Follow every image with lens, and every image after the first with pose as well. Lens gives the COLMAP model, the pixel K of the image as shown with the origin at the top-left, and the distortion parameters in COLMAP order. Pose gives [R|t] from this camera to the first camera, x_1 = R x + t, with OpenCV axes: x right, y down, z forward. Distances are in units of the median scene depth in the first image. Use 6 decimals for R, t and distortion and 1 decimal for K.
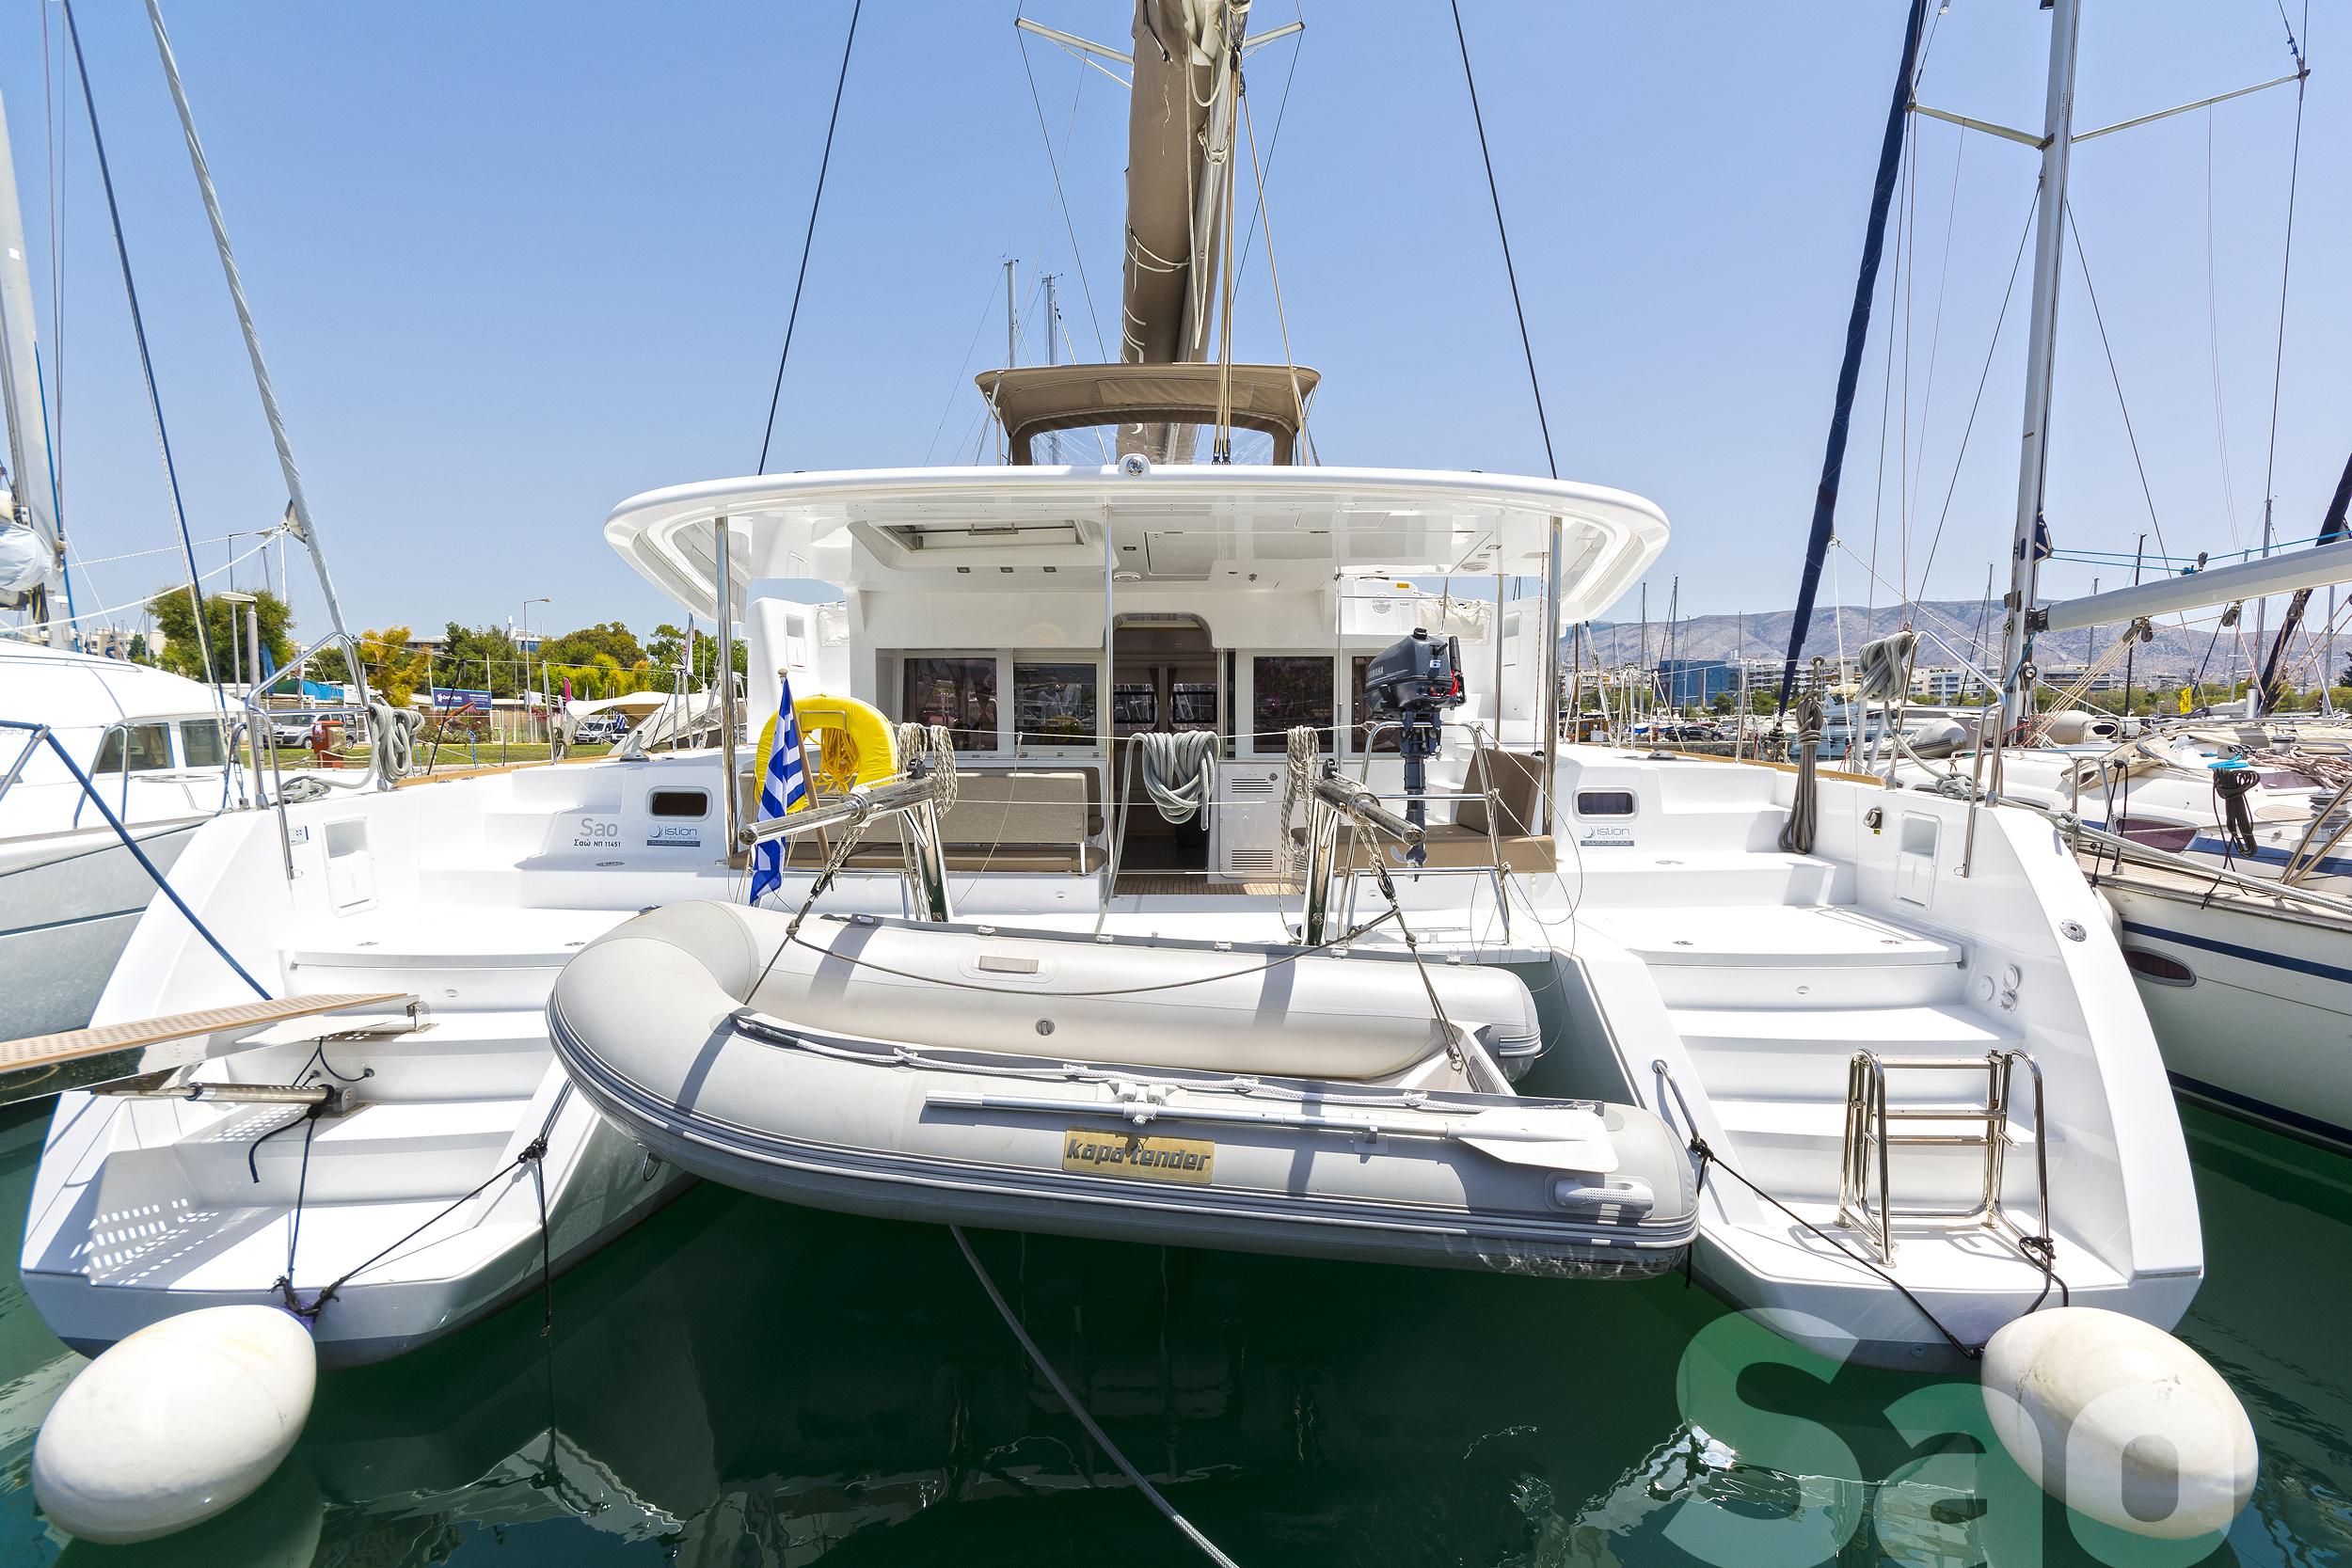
lens RADIAL K [[1040.8, 0, 1241.5], [0, 1040.8, 796.1], [0, 0, 1]] dist [-0.000935, 0.000195]
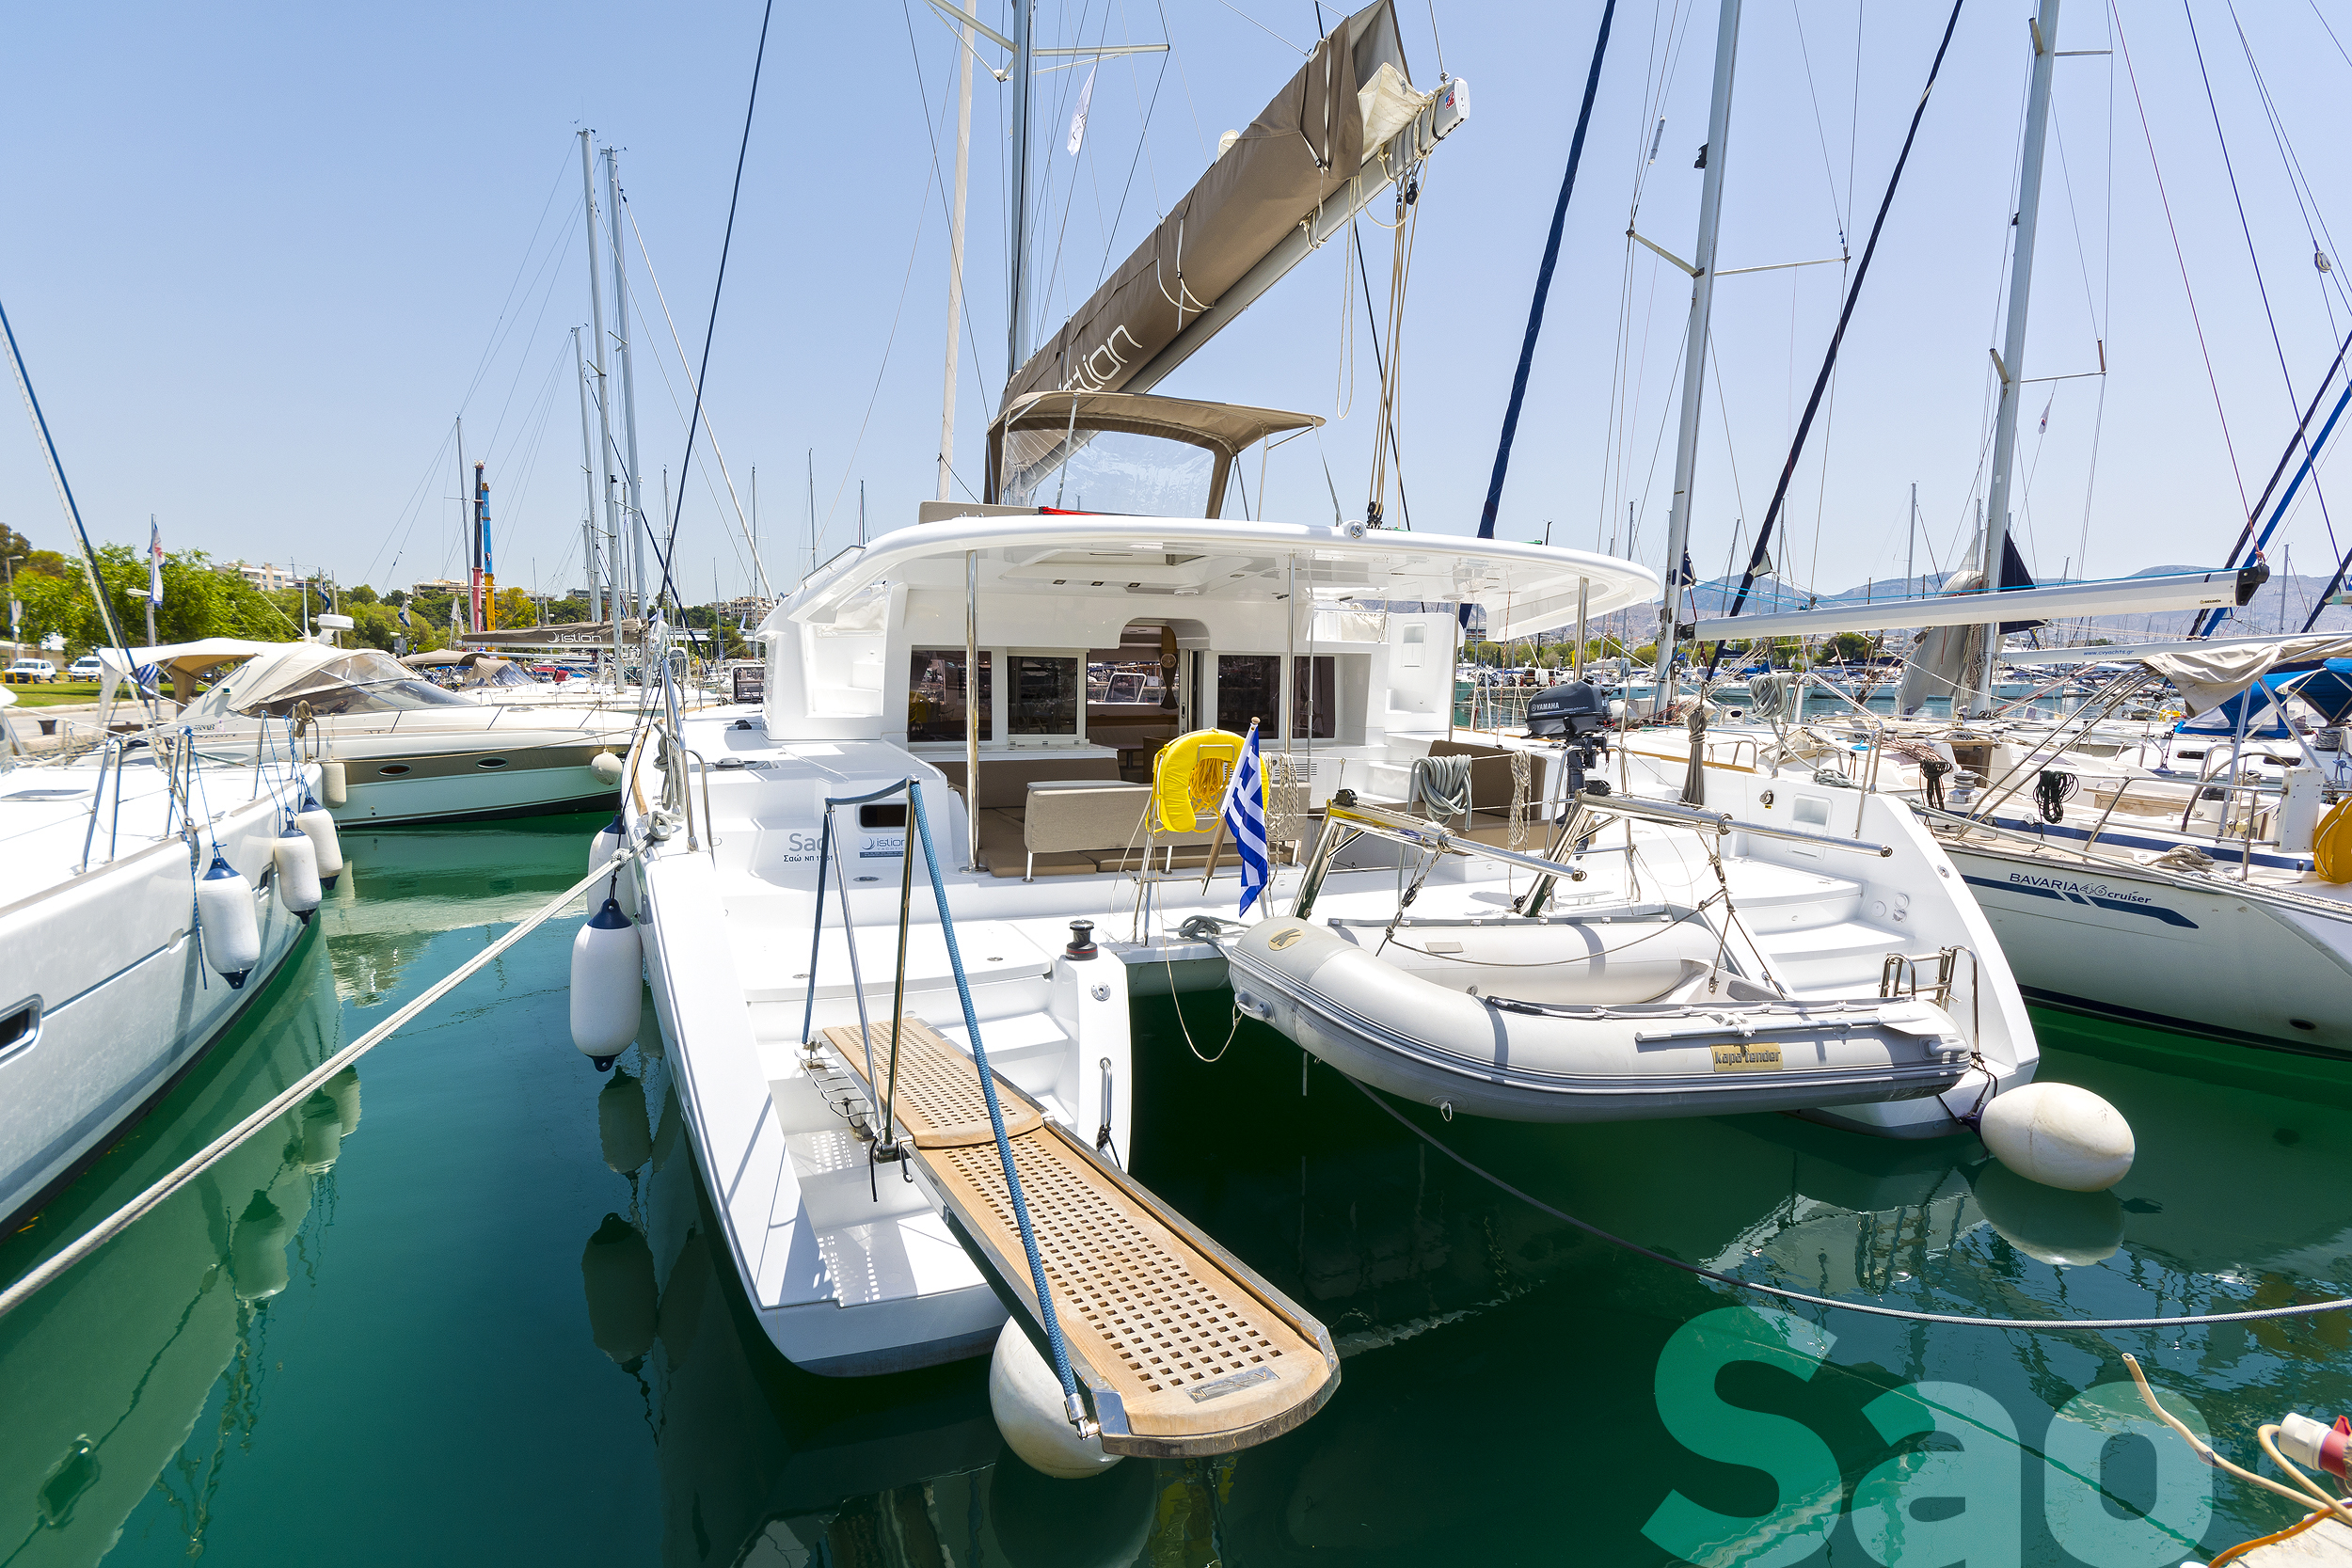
lens RADIAL K [[1040.8, 0, 1183.0], [0, 1040.8, 801.7], [0, 0, 1]] dist [-0.000935, 0.000195]
pose [[0.928260, -0.031525, 0.370593, -0.792927], [0.008658, 0.997963, 0.063207, -0.082950], [-0.371831, -0.055464, 0.926642, -0.074903]]
